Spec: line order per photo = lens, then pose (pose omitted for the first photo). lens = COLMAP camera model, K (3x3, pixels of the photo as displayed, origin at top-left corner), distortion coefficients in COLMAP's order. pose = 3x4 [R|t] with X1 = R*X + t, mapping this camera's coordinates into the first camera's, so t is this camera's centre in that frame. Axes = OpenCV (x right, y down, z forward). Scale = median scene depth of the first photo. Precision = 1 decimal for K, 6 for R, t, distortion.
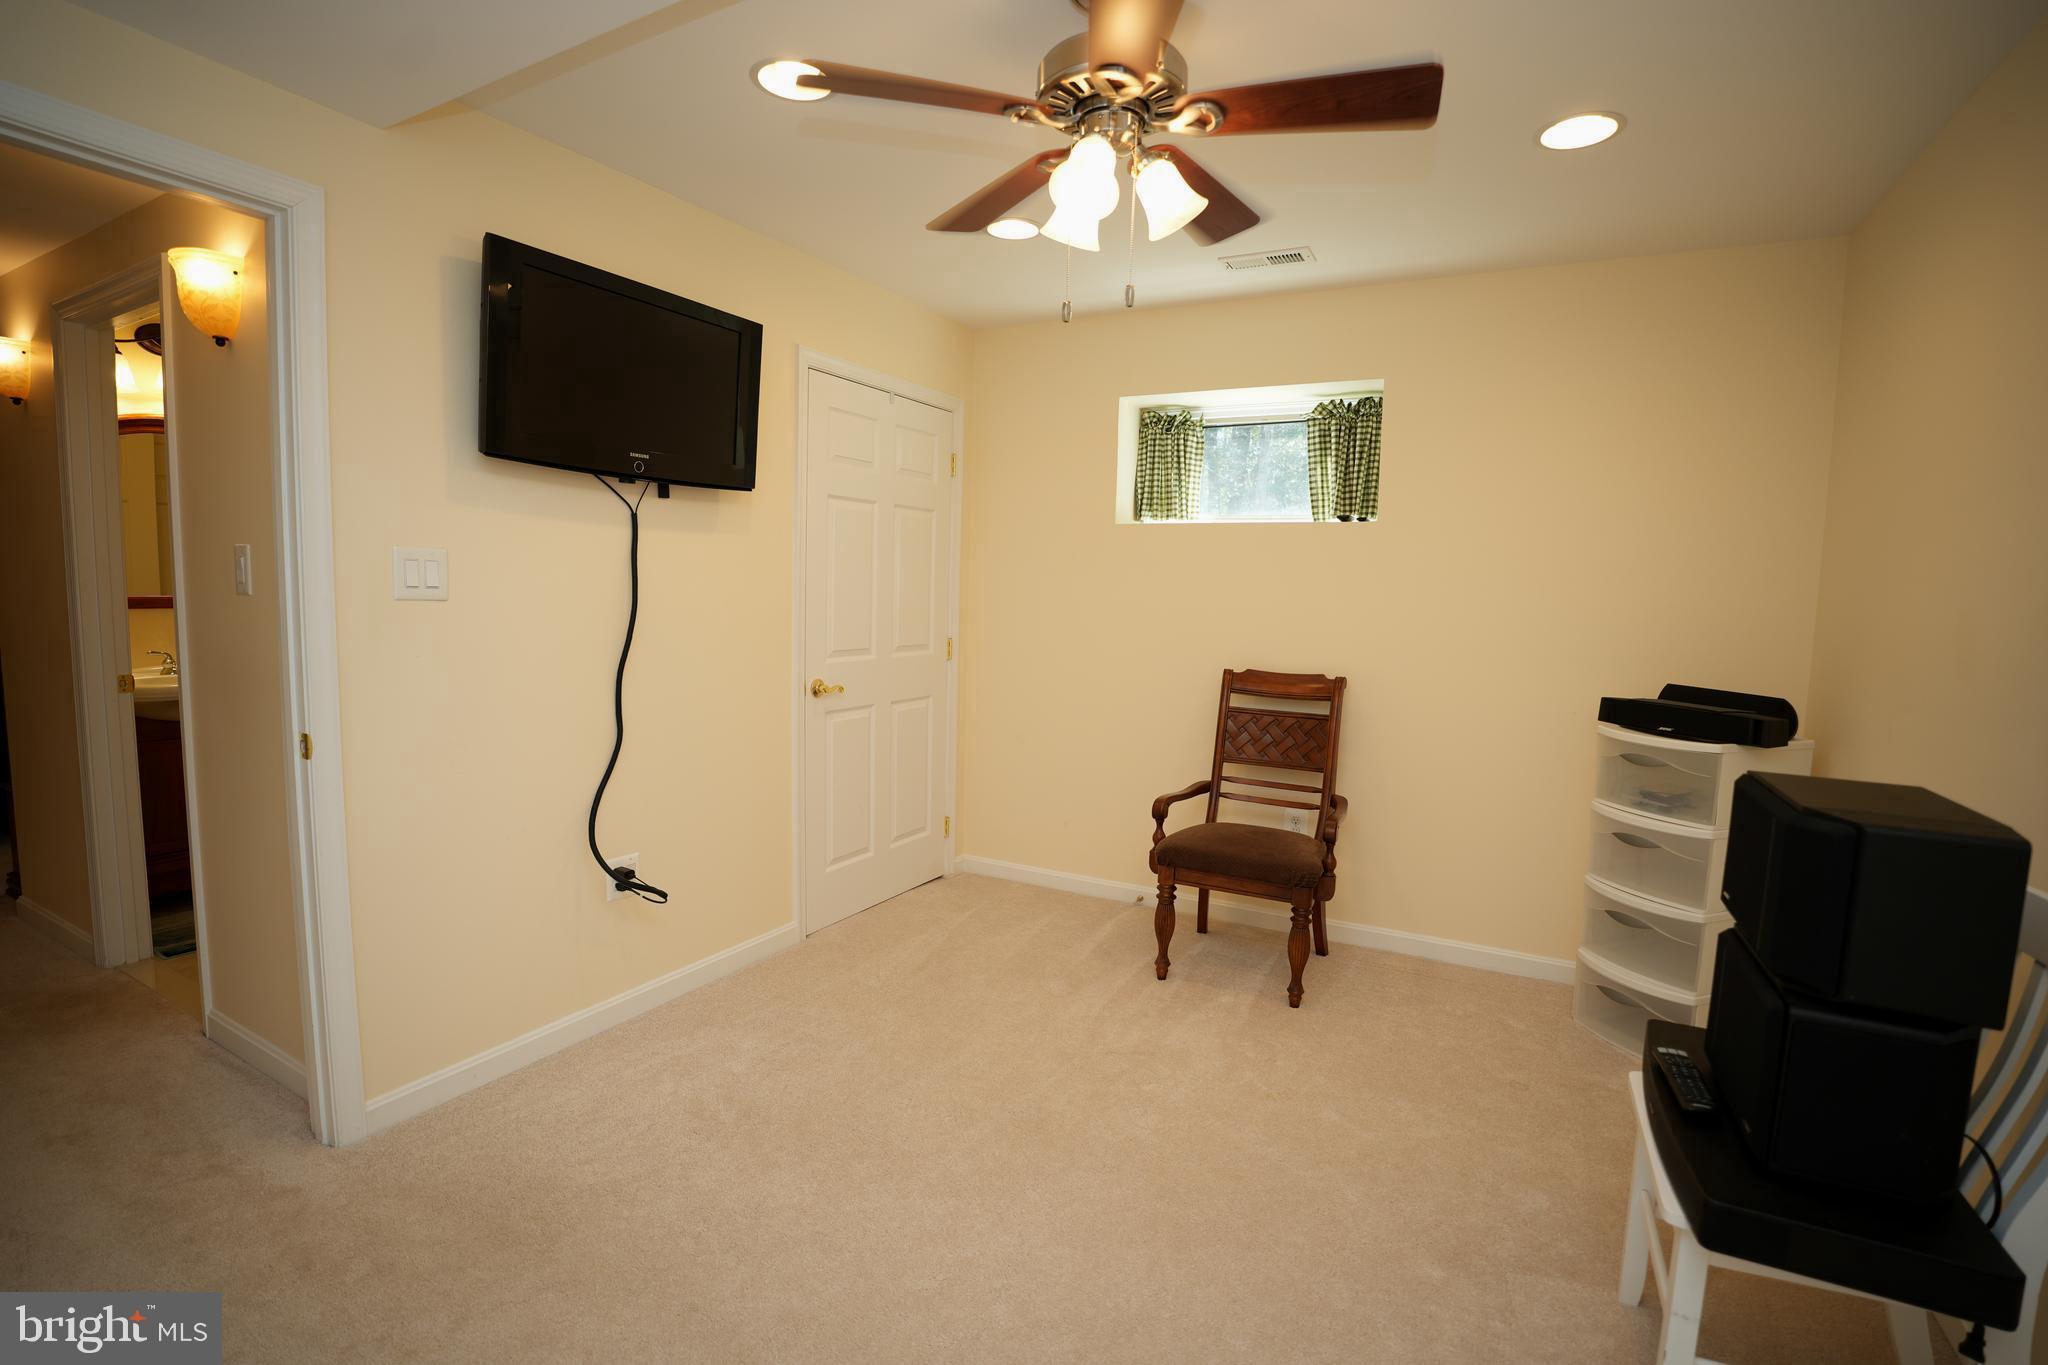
lens RADIAL K [[937.8, 0, 1024.0], [0, 937.8, 682.5], [0, 0, 1]] dist [-0.069555, 0.016919]
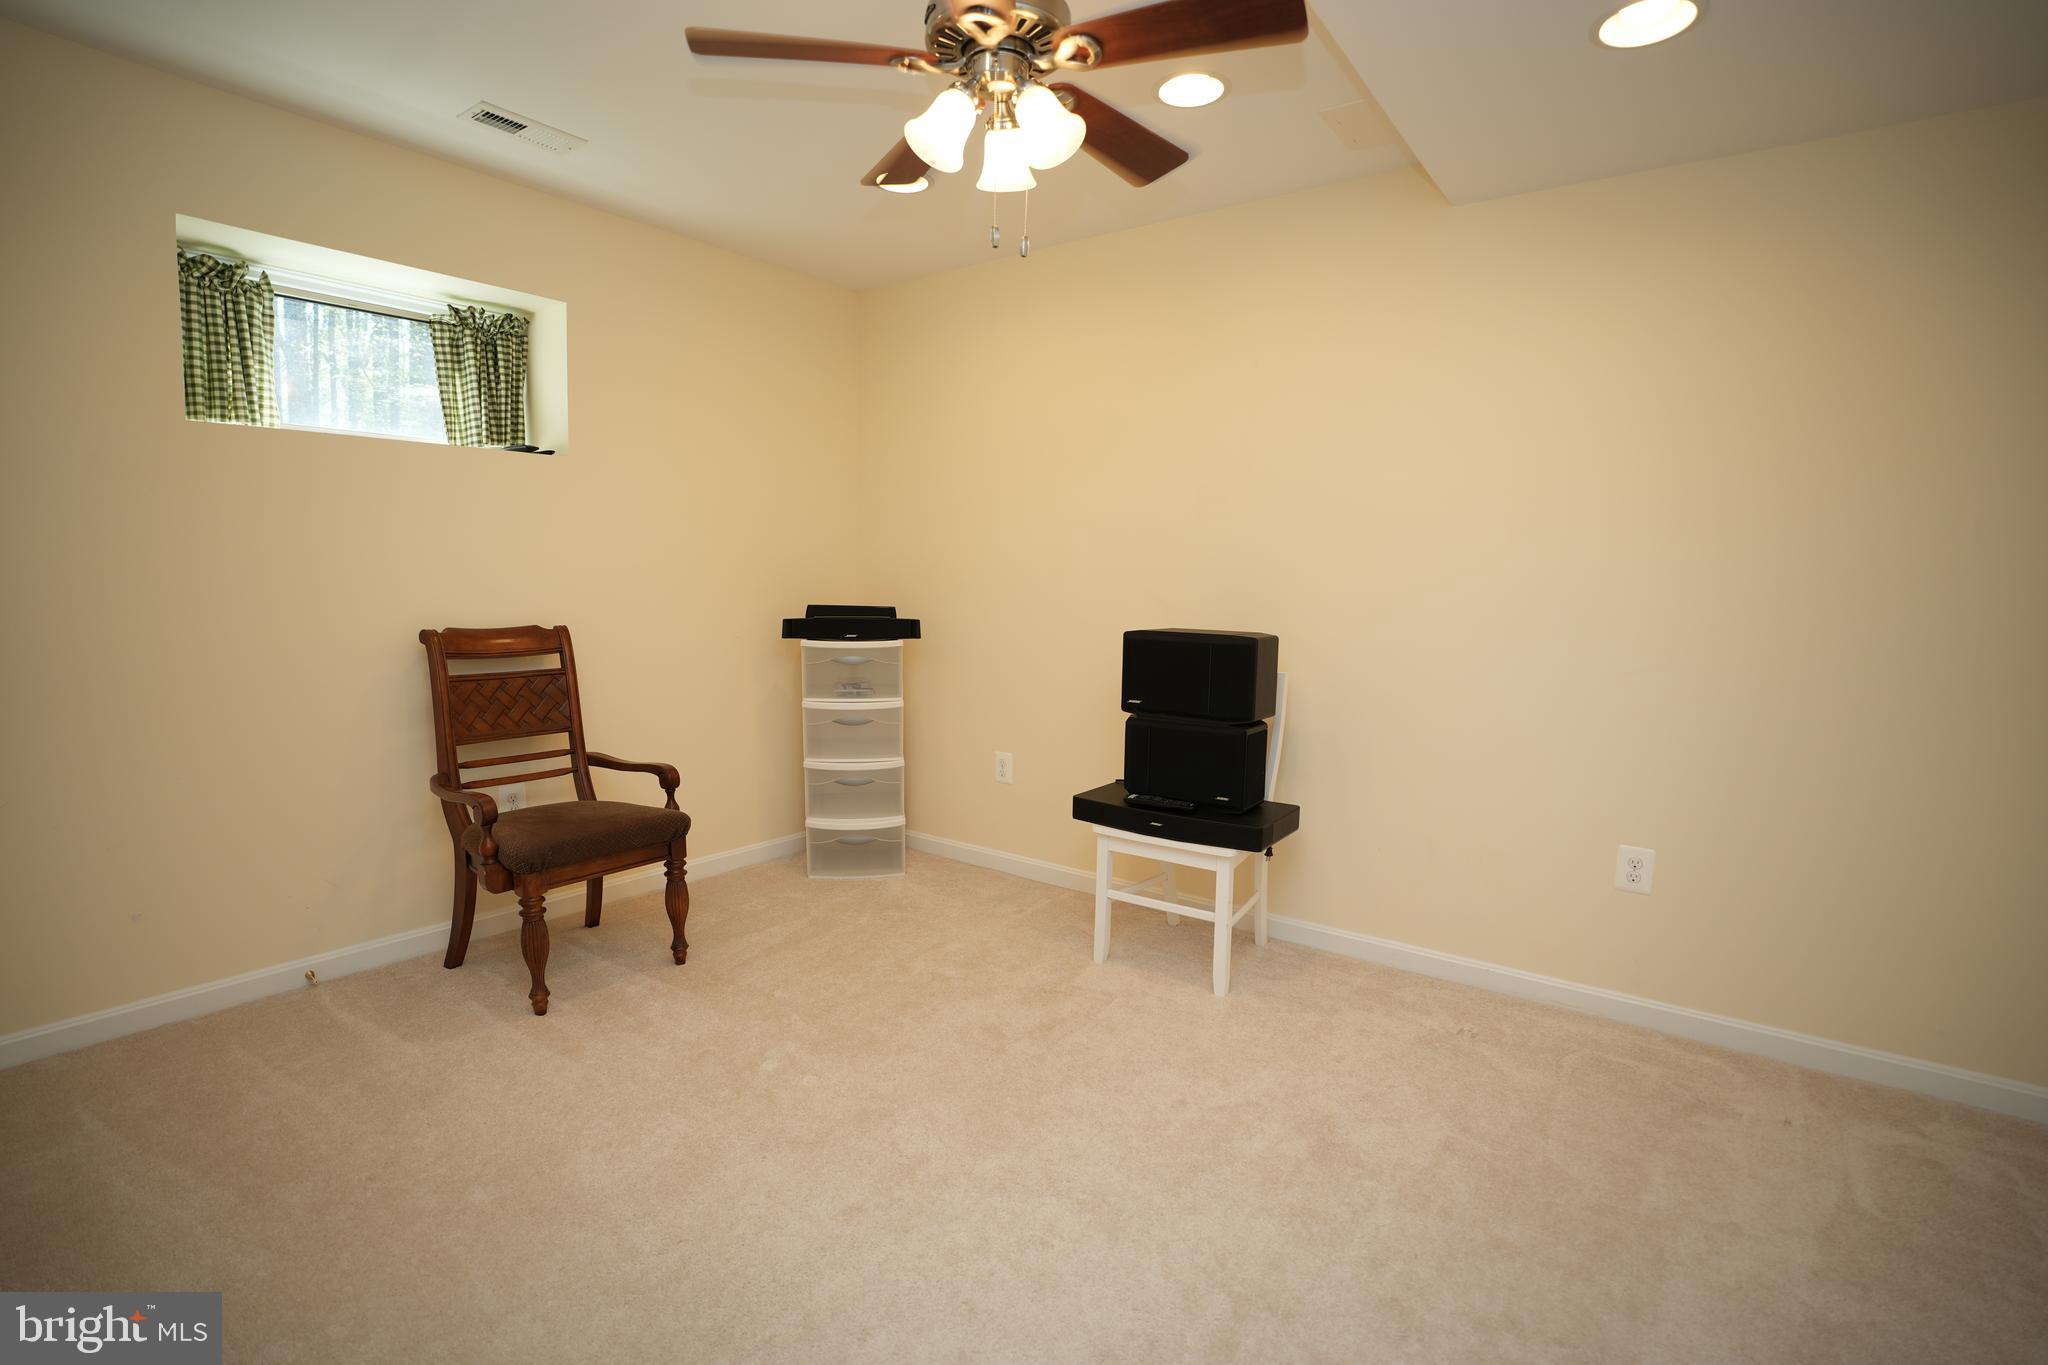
lens RADIAL K [[952.4, 0, 1024.0], [0, 952.4, 682.5], [0, 0, 1]] dist [0.000237, 0.000160]
pose [[0.155848, -0.123980, 0.979970, -0.499678], [0.109921, 0.988107, 0.107529, -0.001338], [-0.981646, 0.090961, 0.167622, 0.397167]]
